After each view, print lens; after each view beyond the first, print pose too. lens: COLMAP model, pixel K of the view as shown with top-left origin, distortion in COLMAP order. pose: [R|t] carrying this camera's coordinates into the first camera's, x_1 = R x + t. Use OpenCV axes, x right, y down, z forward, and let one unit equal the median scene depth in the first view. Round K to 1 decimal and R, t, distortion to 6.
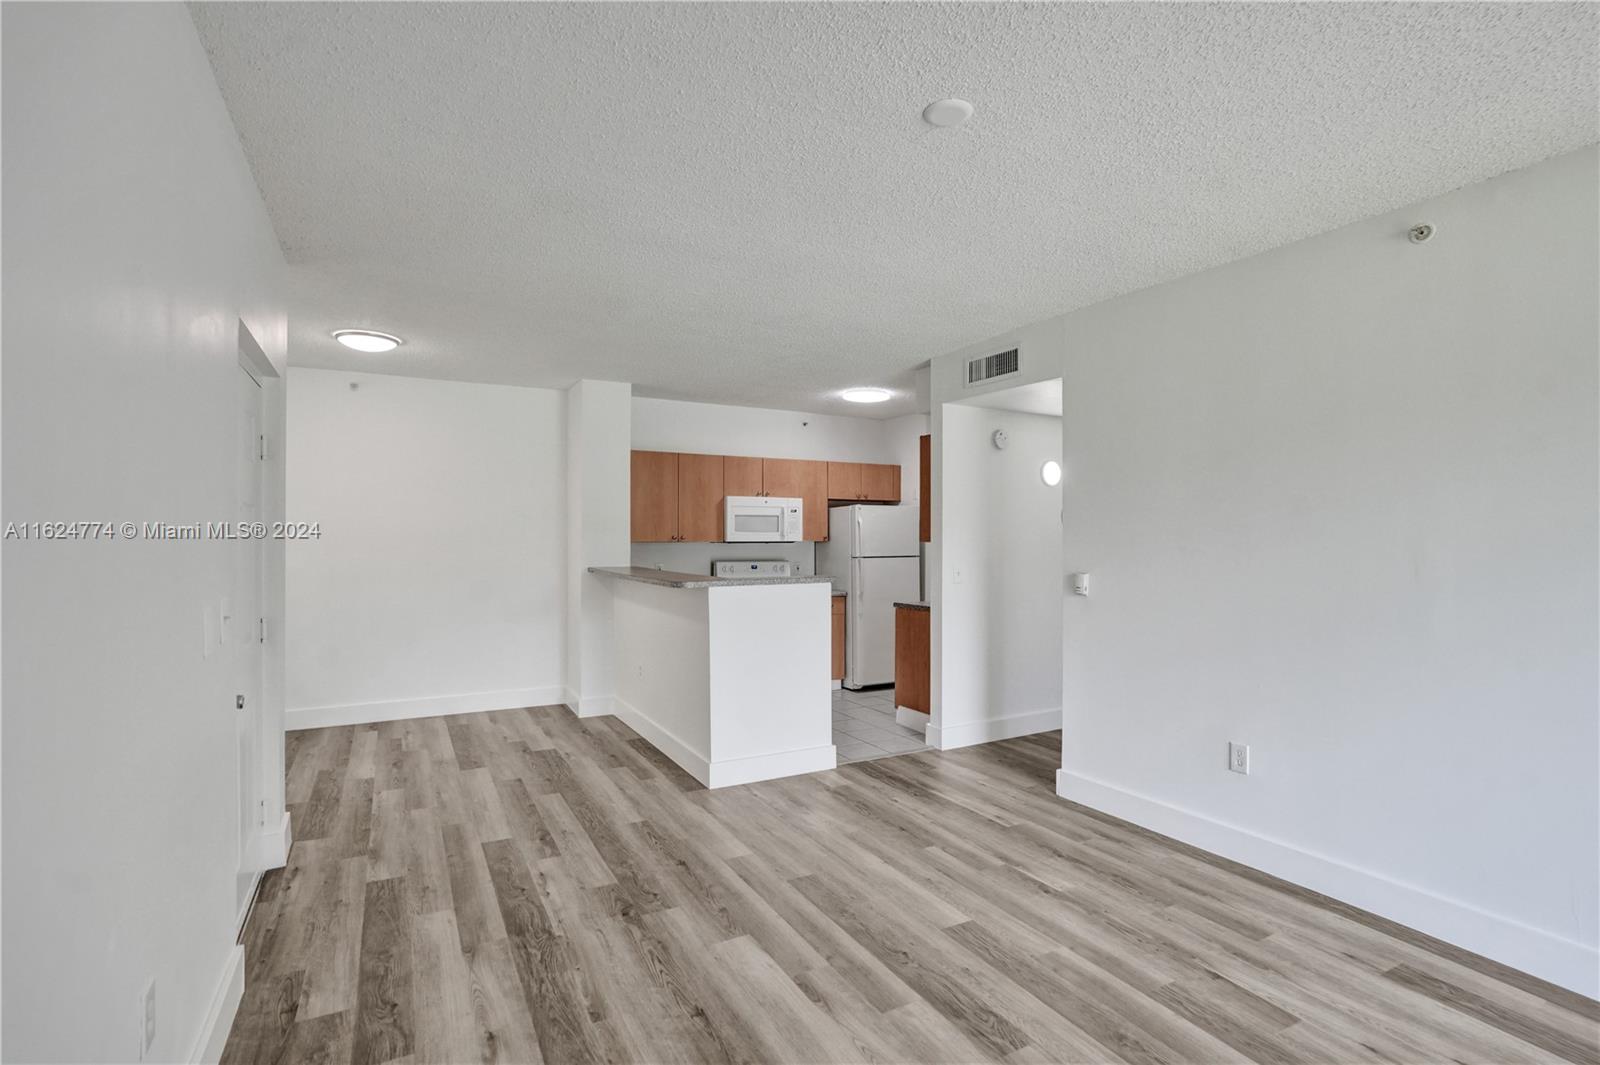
lens RADIAL K [[762.1, 0, 802.7], [0, 762.1, 531.7], [0, 0, 1]] dist [-0.052338, 0.028060]
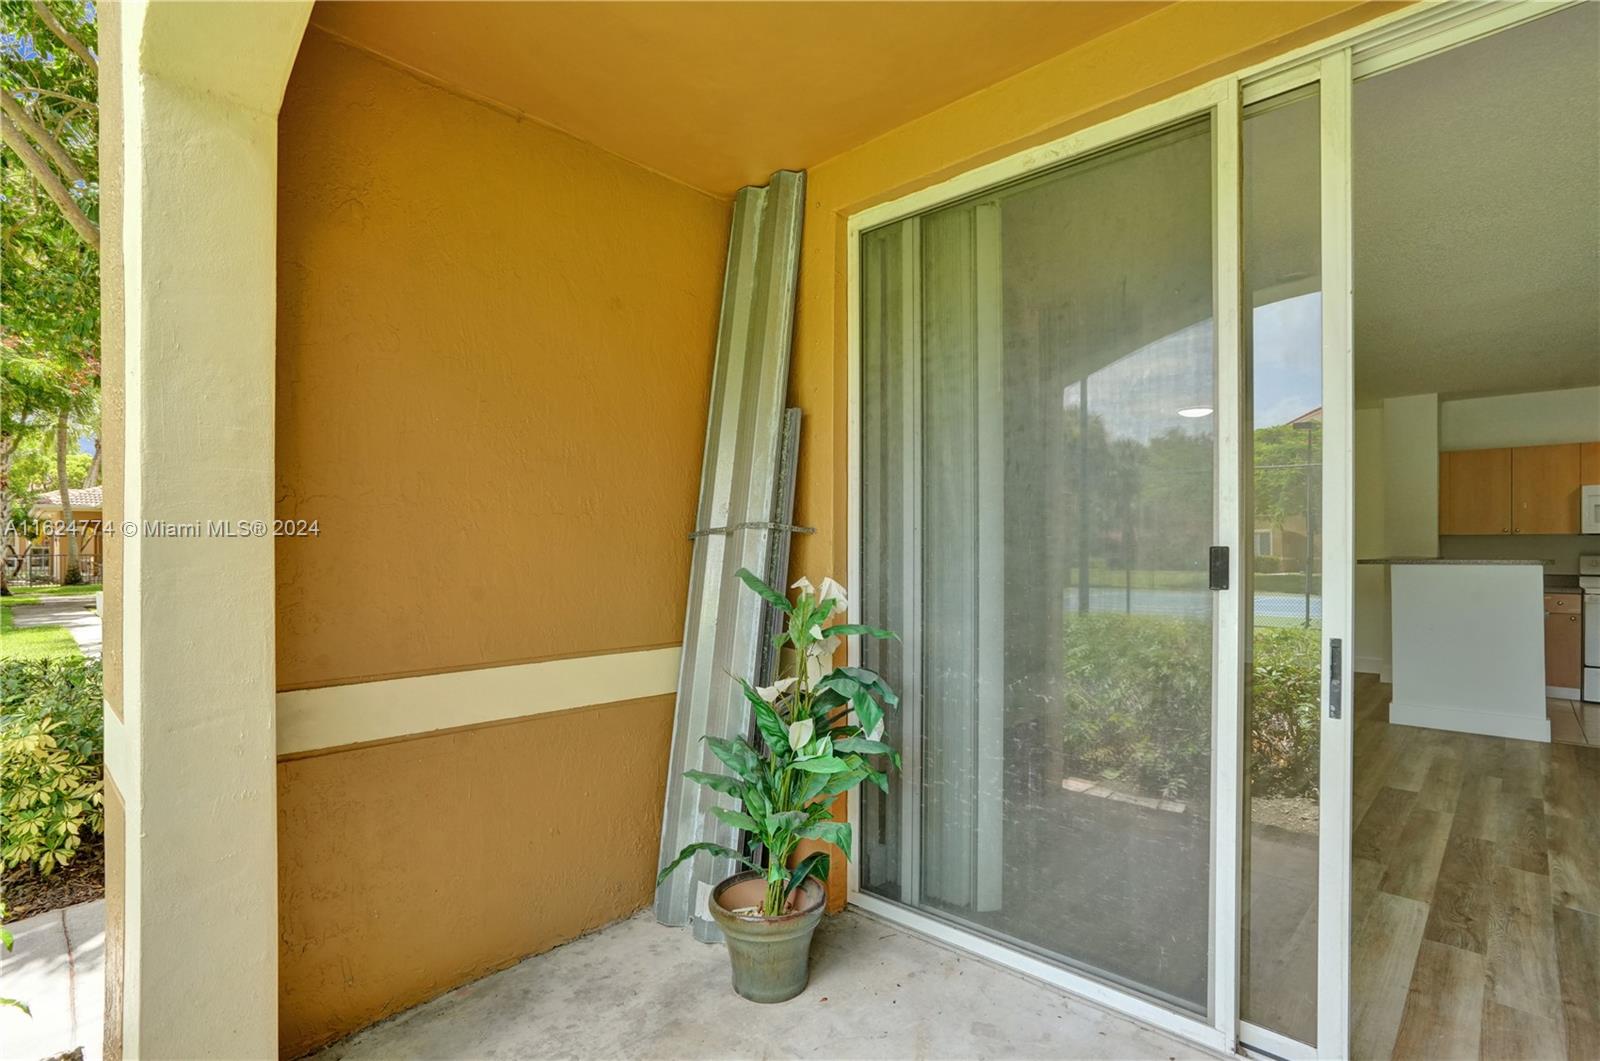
lens RADIAL K [[768.2, 0, 816.9], [0, 768.2, 551.0], [0, 0, 1]] dist [-0.050631, 0.029133]
pose [[0.313295, -0.002899, -0.949652, 0.647049], [0.009978, 0.999950, 0.000240, 0.033205], [0.949604, -0.009551, 0.313308, -0.261488]]
